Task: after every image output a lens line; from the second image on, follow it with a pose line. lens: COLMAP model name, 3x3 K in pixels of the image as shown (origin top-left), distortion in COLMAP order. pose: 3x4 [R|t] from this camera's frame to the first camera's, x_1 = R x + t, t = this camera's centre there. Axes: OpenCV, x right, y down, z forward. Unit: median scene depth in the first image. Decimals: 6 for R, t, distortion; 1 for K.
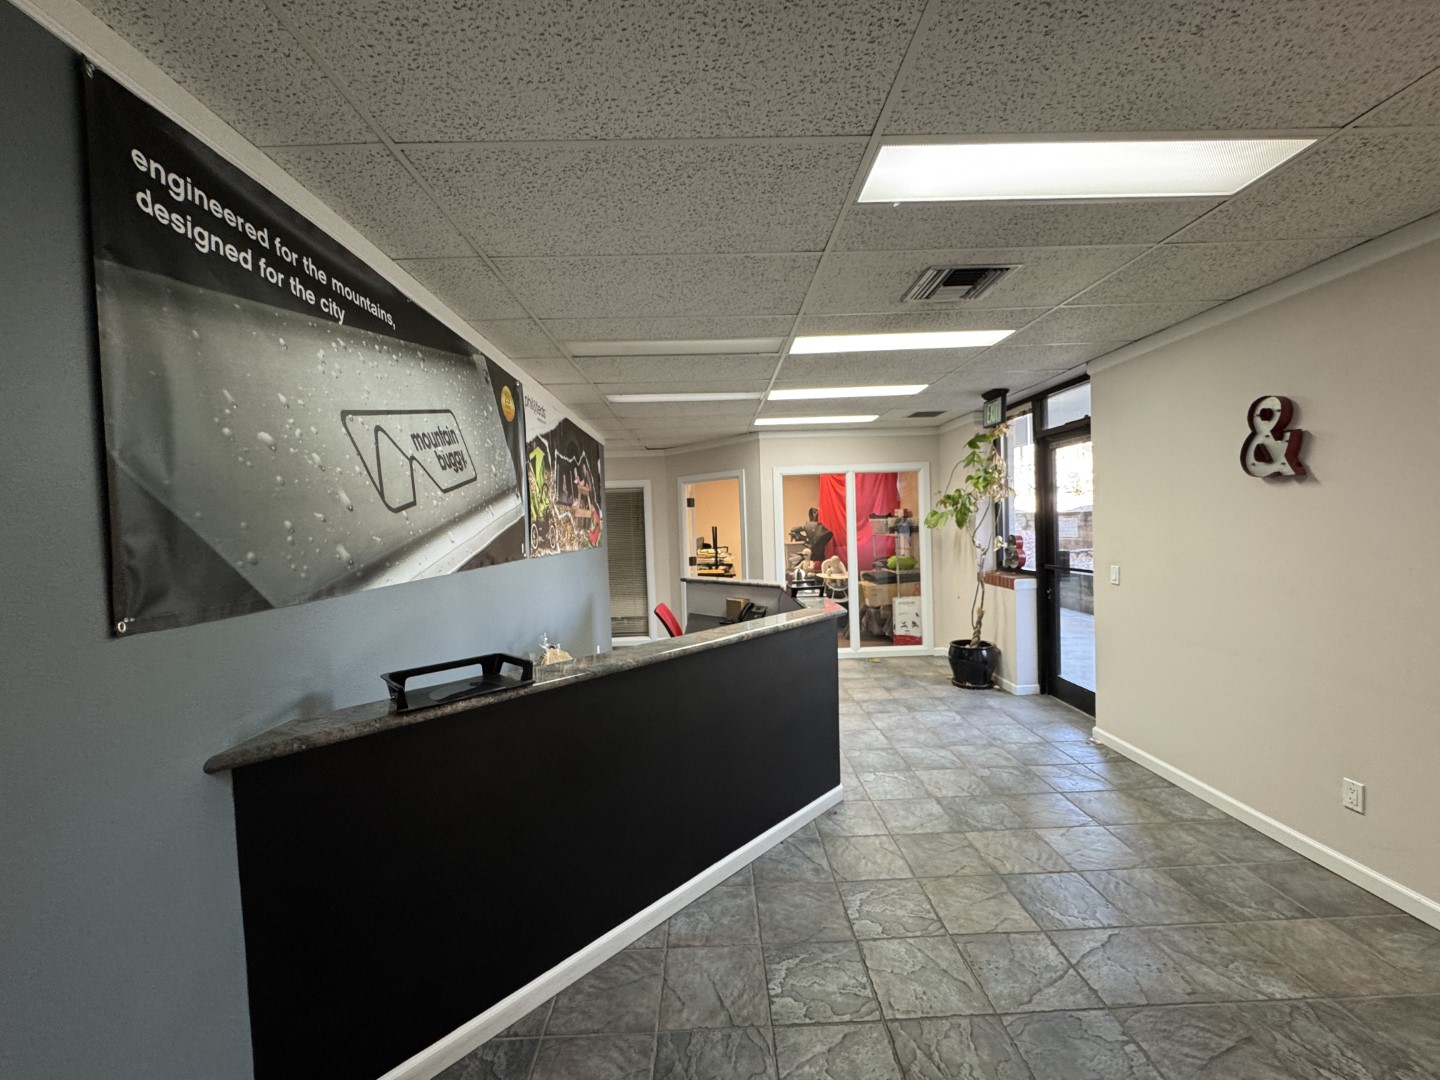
lens RADIAL K [[587.4, 0, 720.0], [0, 587.4, 540.0], [0, 0, 1]] dist [0.001004, 0.000083]
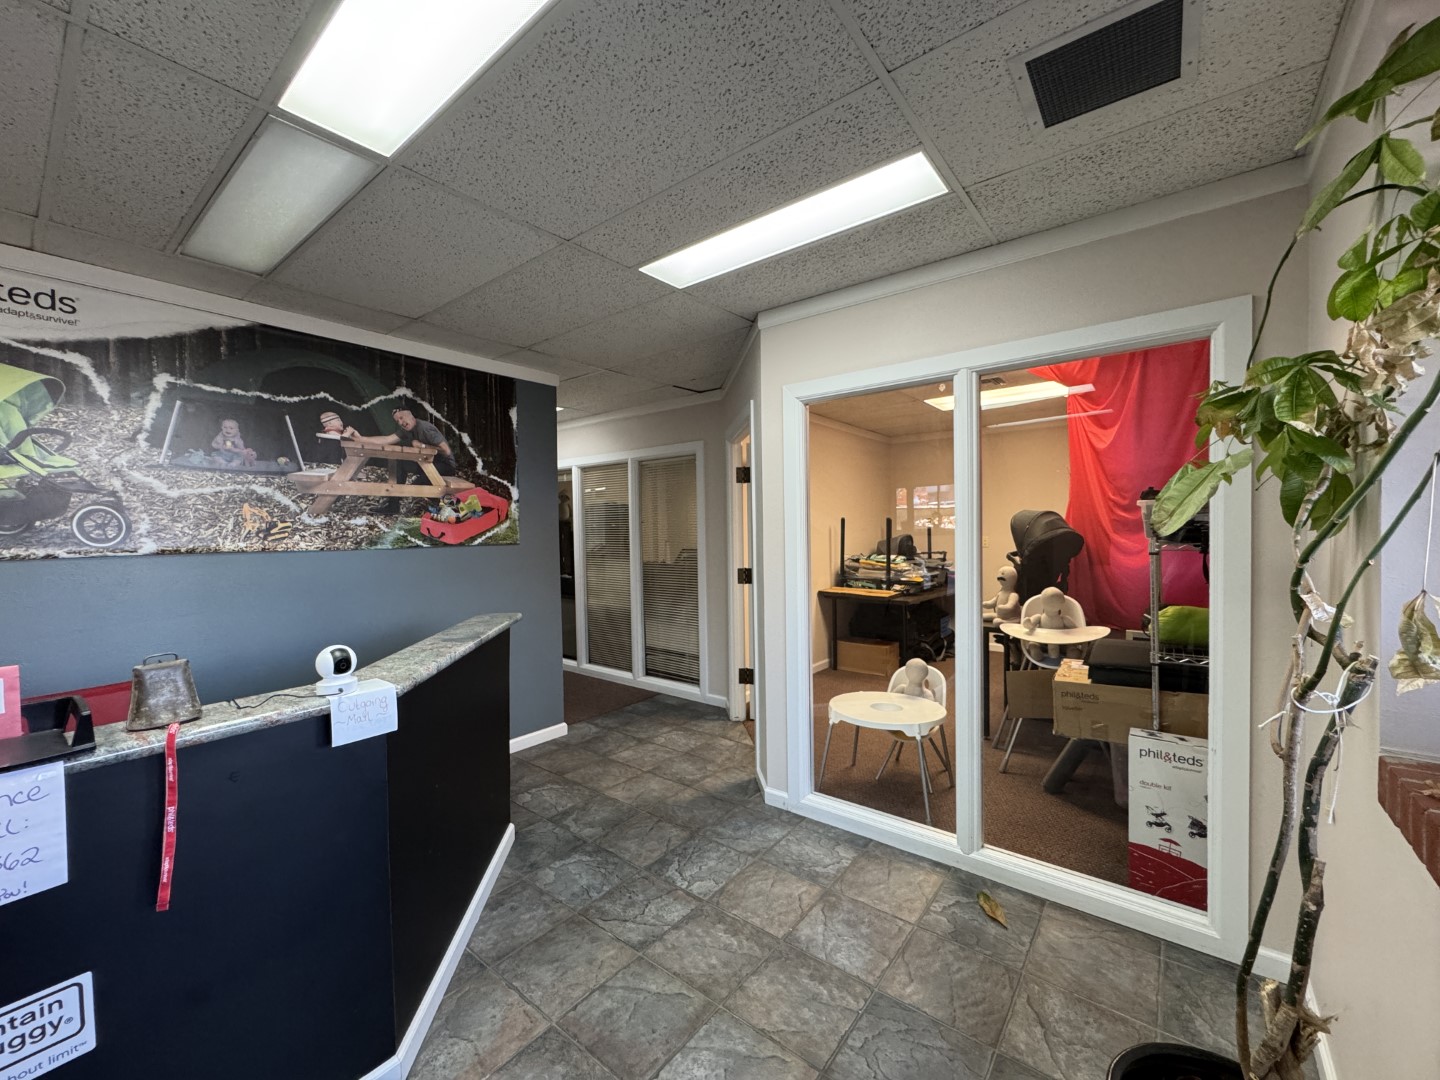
lens RADIAL K [[587.4, 0, 720.0], [0, 587.4, 540.0], [0, 0, 1]] dist [0.001004, 0.000083]
pose [[0.769237, 0.037207, -0.637879, 0.323928], [-0.027761, 0.999307, 0.024812, -0.014297], [0.638360, -0.001378, 0.769737, 0.579650]]
